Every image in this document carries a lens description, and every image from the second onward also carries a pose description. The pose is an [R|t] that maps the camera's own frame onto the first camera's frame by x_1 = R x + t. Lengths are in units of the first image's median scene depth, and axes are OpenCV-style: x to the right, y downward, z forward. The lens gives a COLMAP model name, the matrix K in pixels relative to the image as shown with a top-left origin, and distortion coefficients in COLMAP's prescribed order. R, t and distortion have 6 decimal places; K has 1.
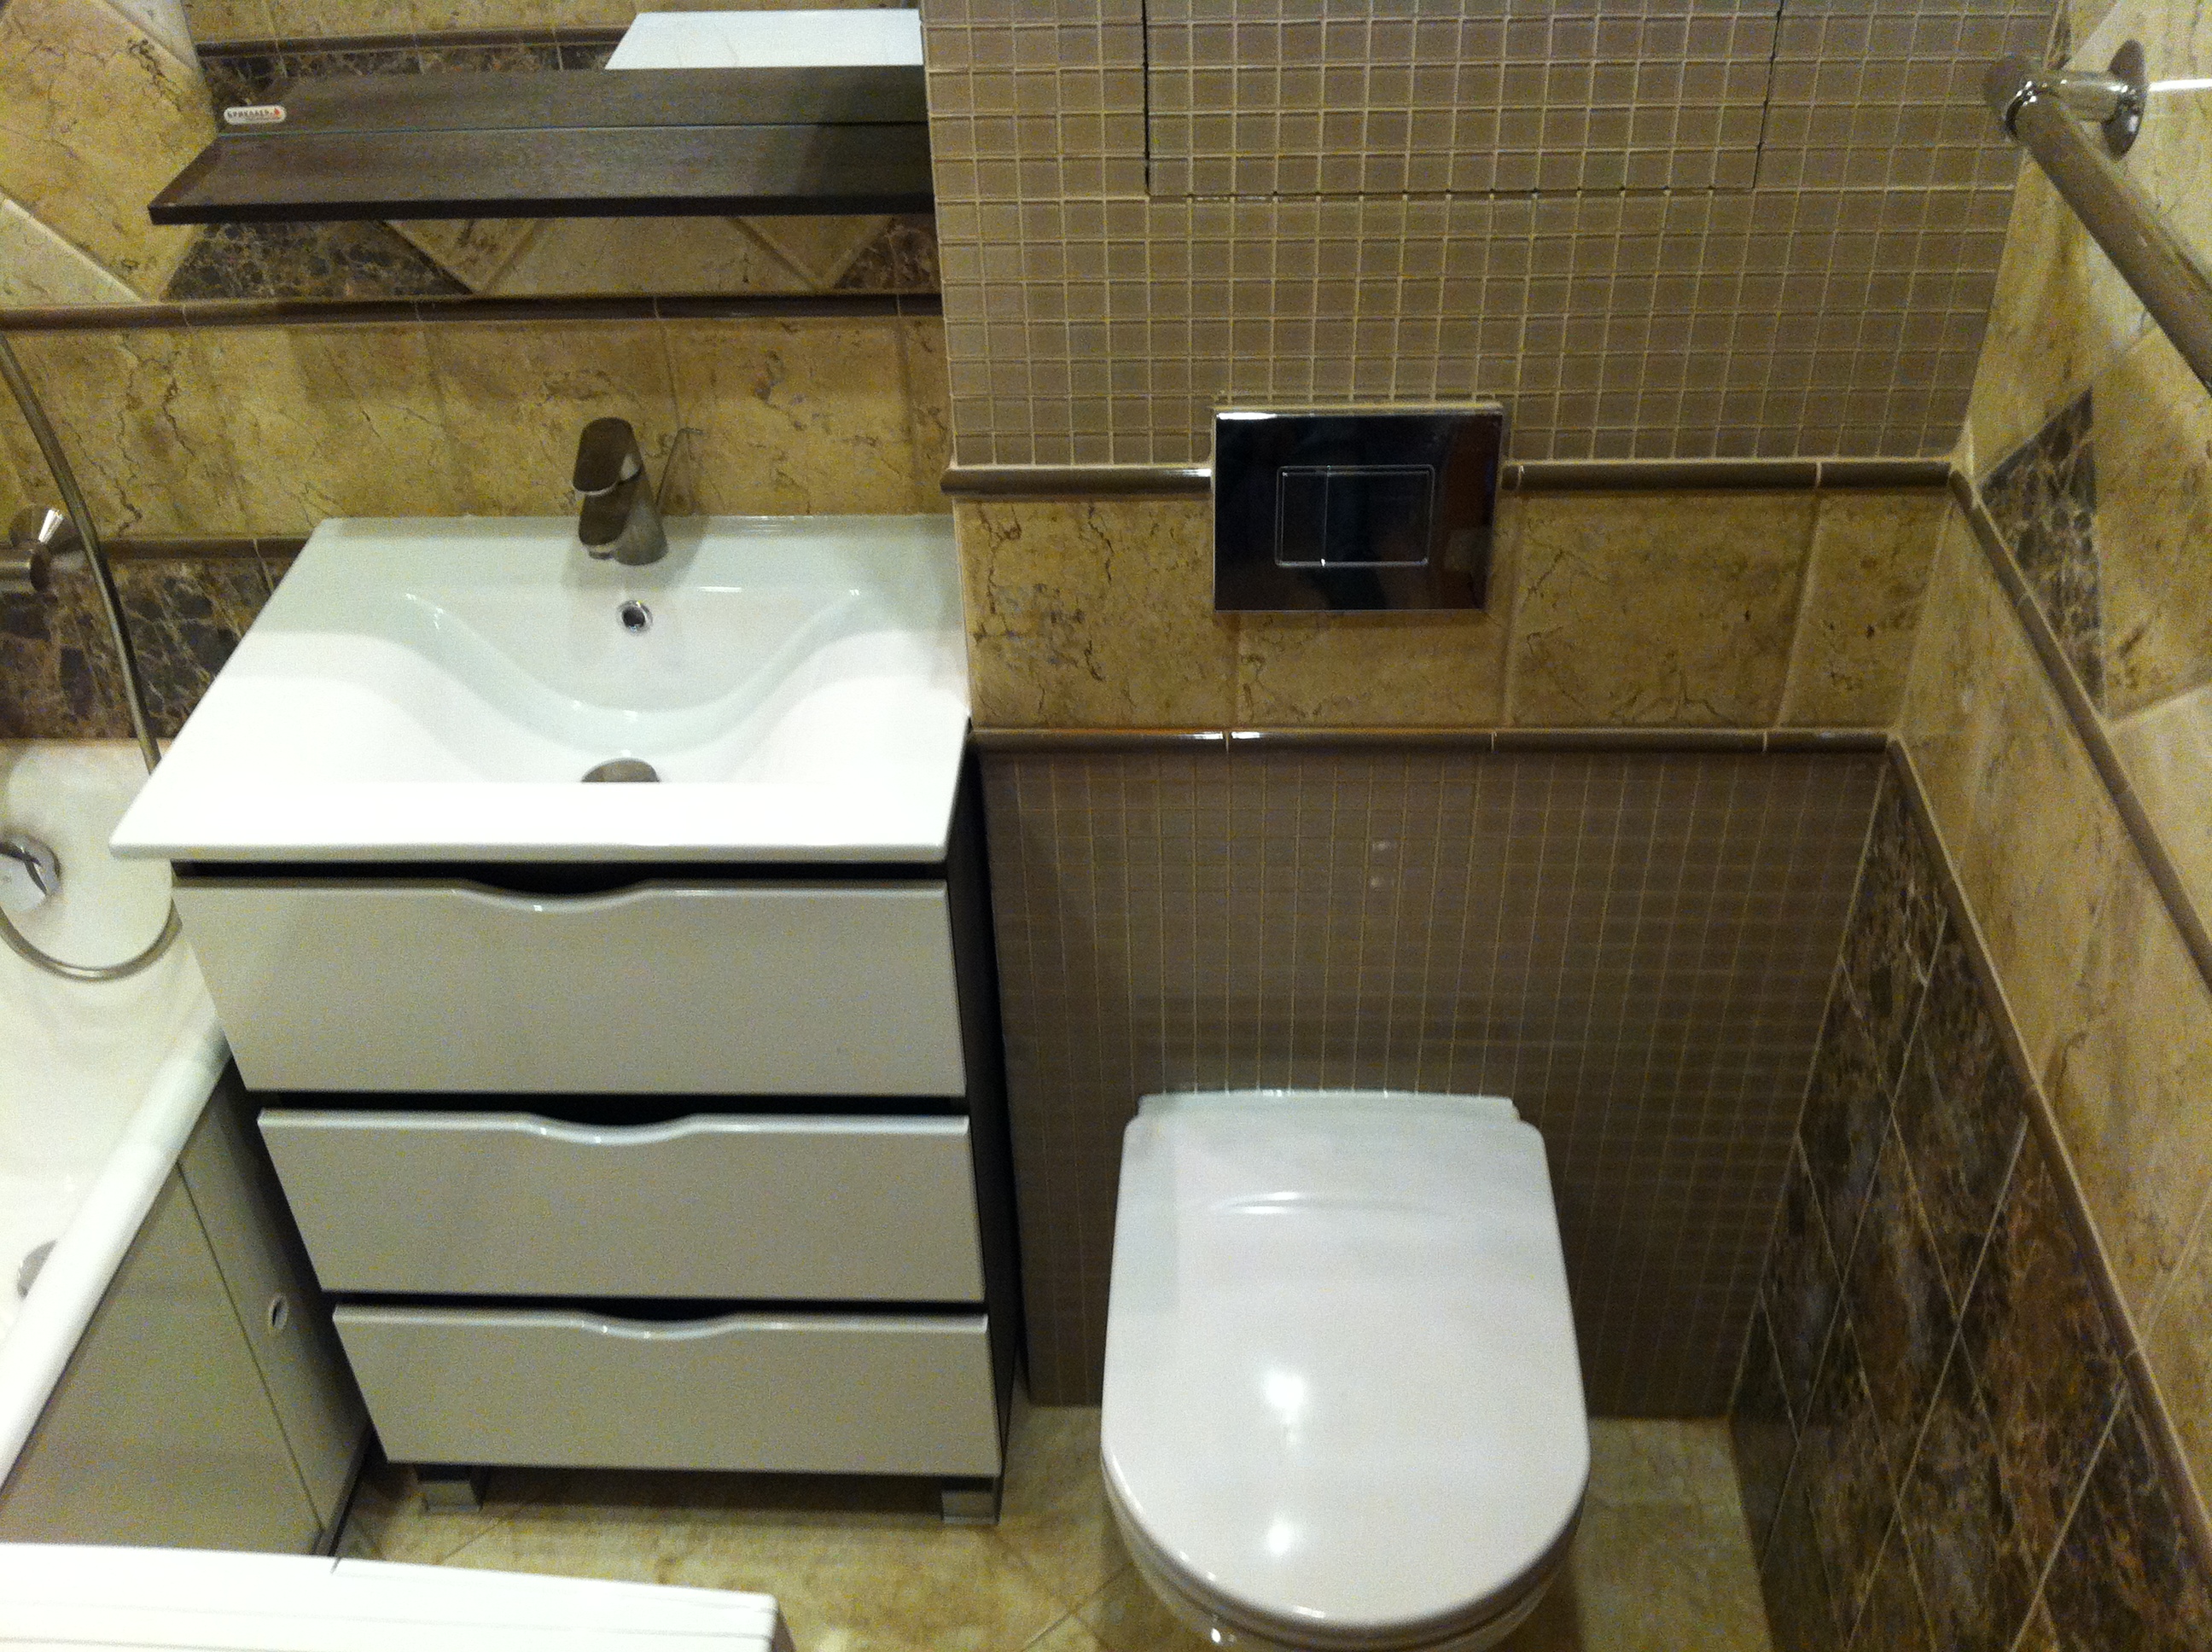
lens RADIAL K [[2110.6, 0, 1085.0], [0, 2110.6, 840.1], [0, 0, 1]] dist [-0.008065, 0.000000]
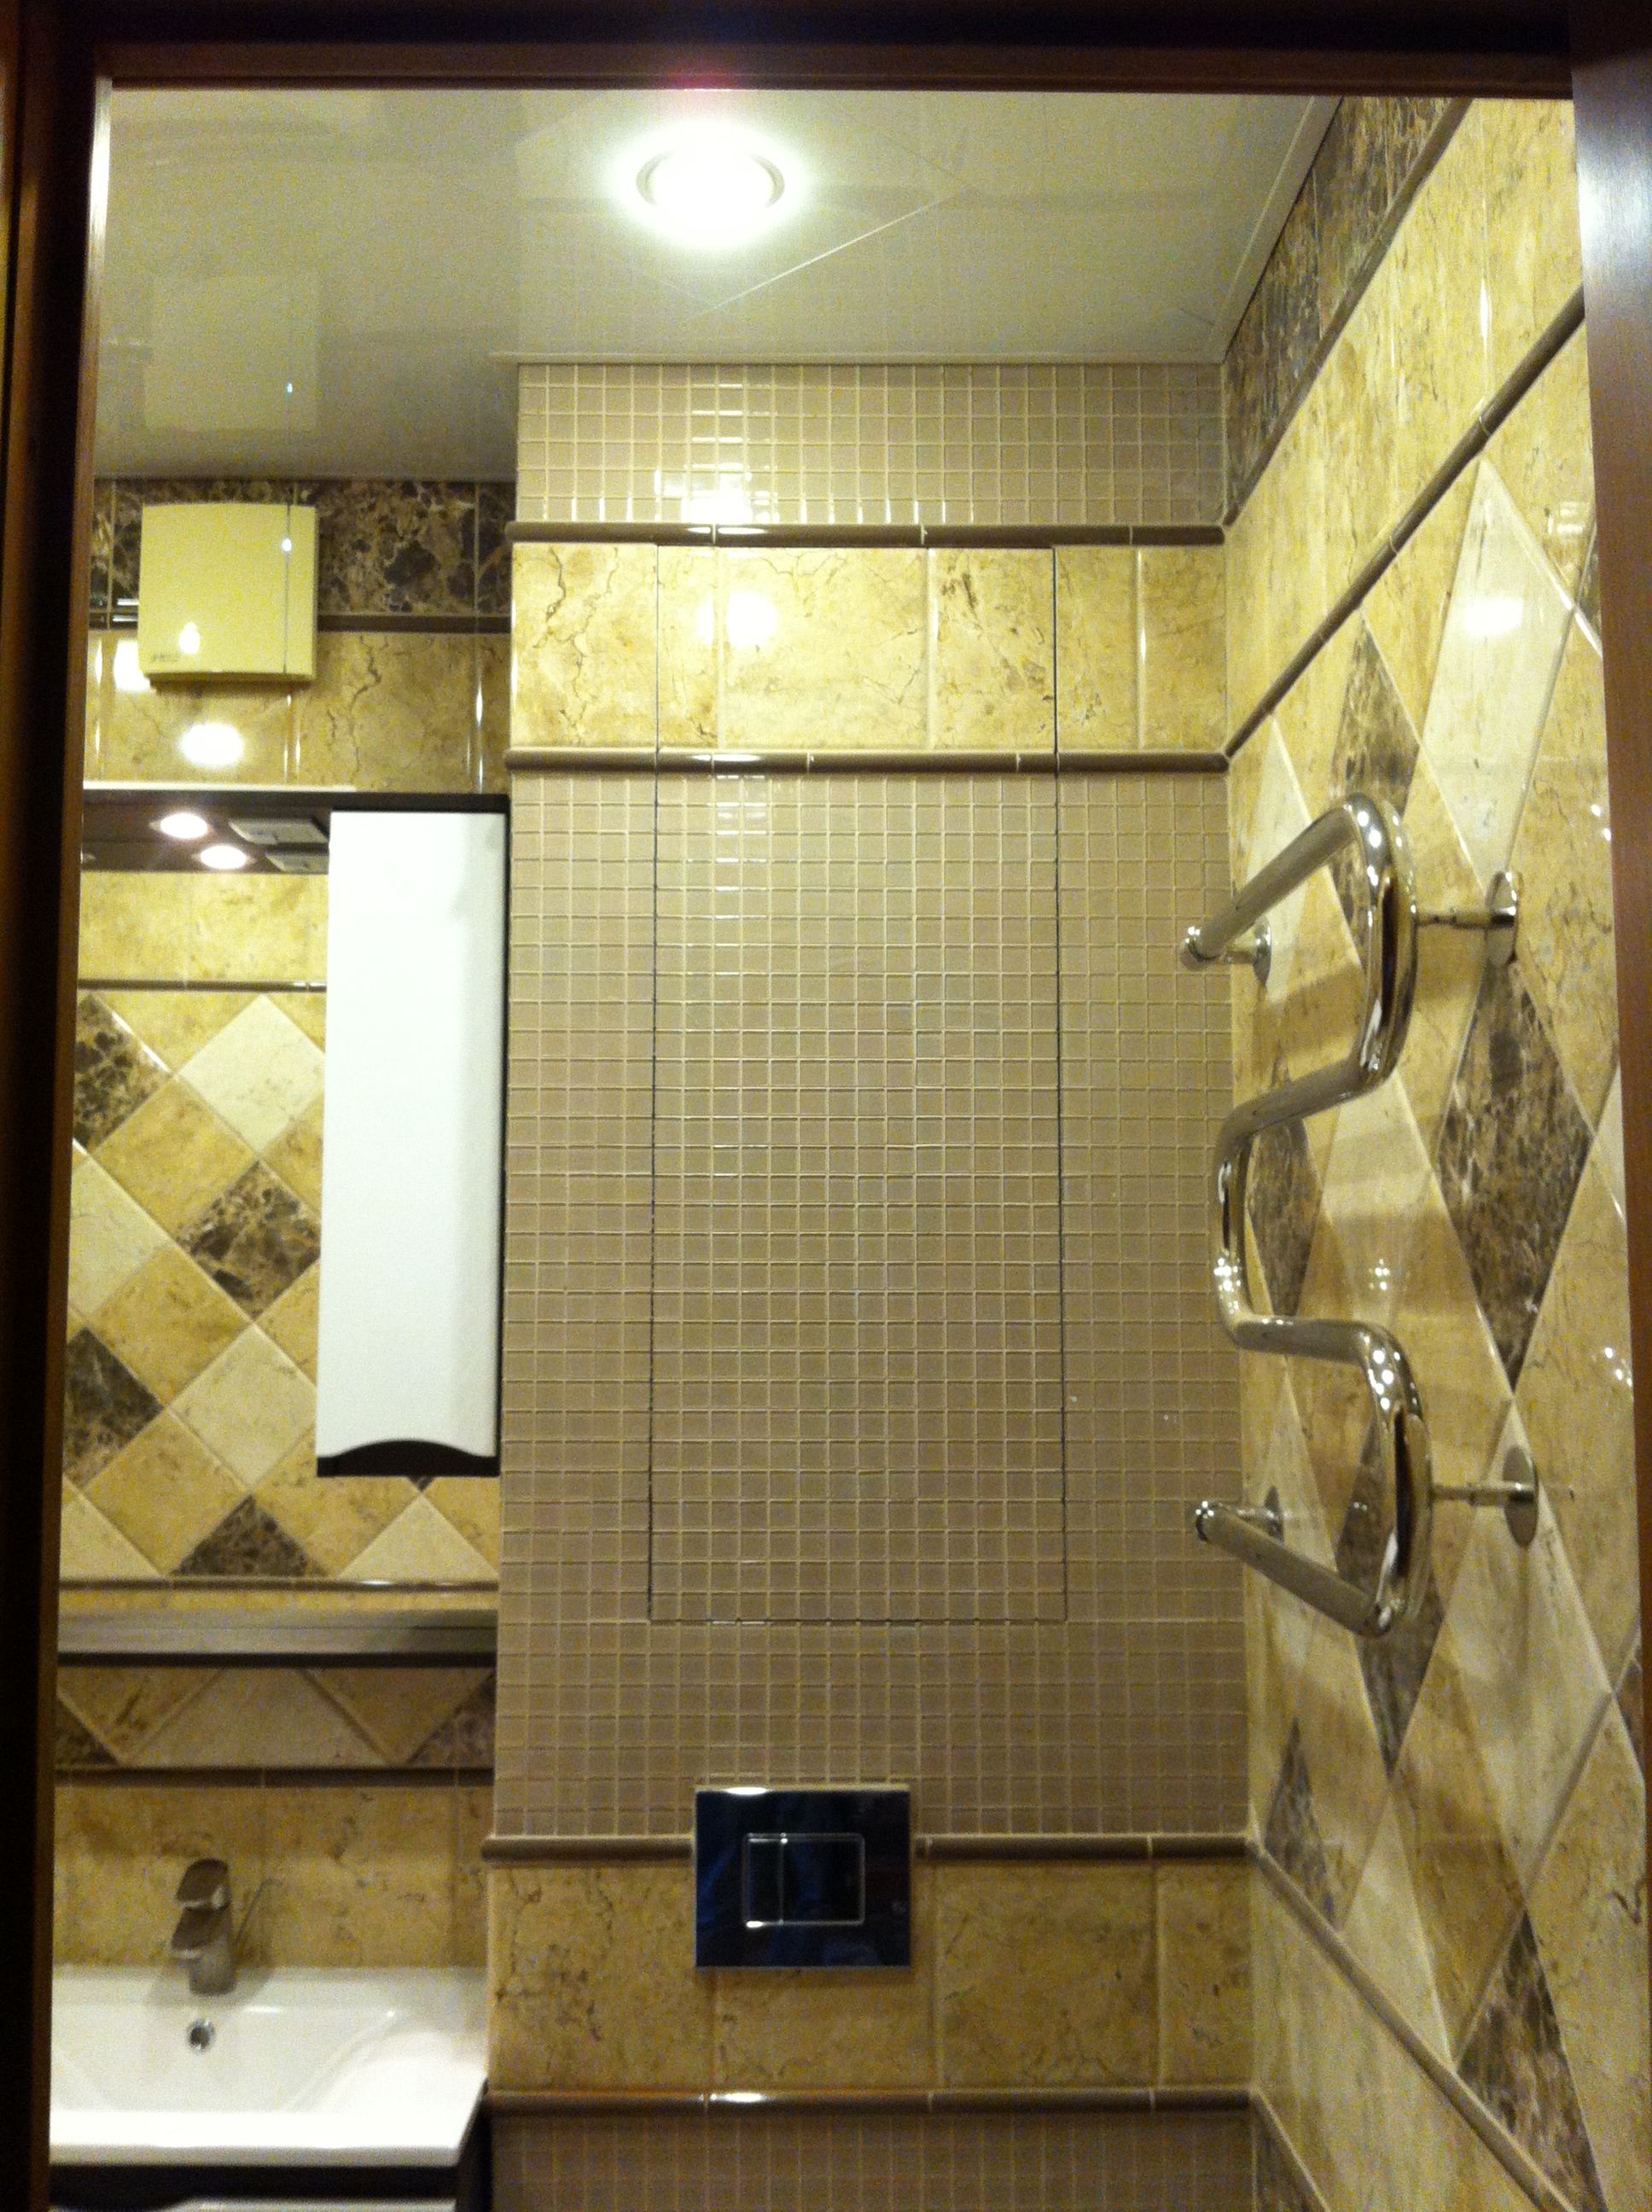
lens RADIAL K [[2110.6, 0, 807.8], [0, 2110.6, 1090.1], [0, 0, 1]] dist [-0.008065, 0.000000]
pose [[0.996757, 0.042830, 0.068126, 0.019759], [0.015786, 0.726074, -0.687435, 0.338929], [-0.078907, 0.686281, 0.723044, -0.233316]]
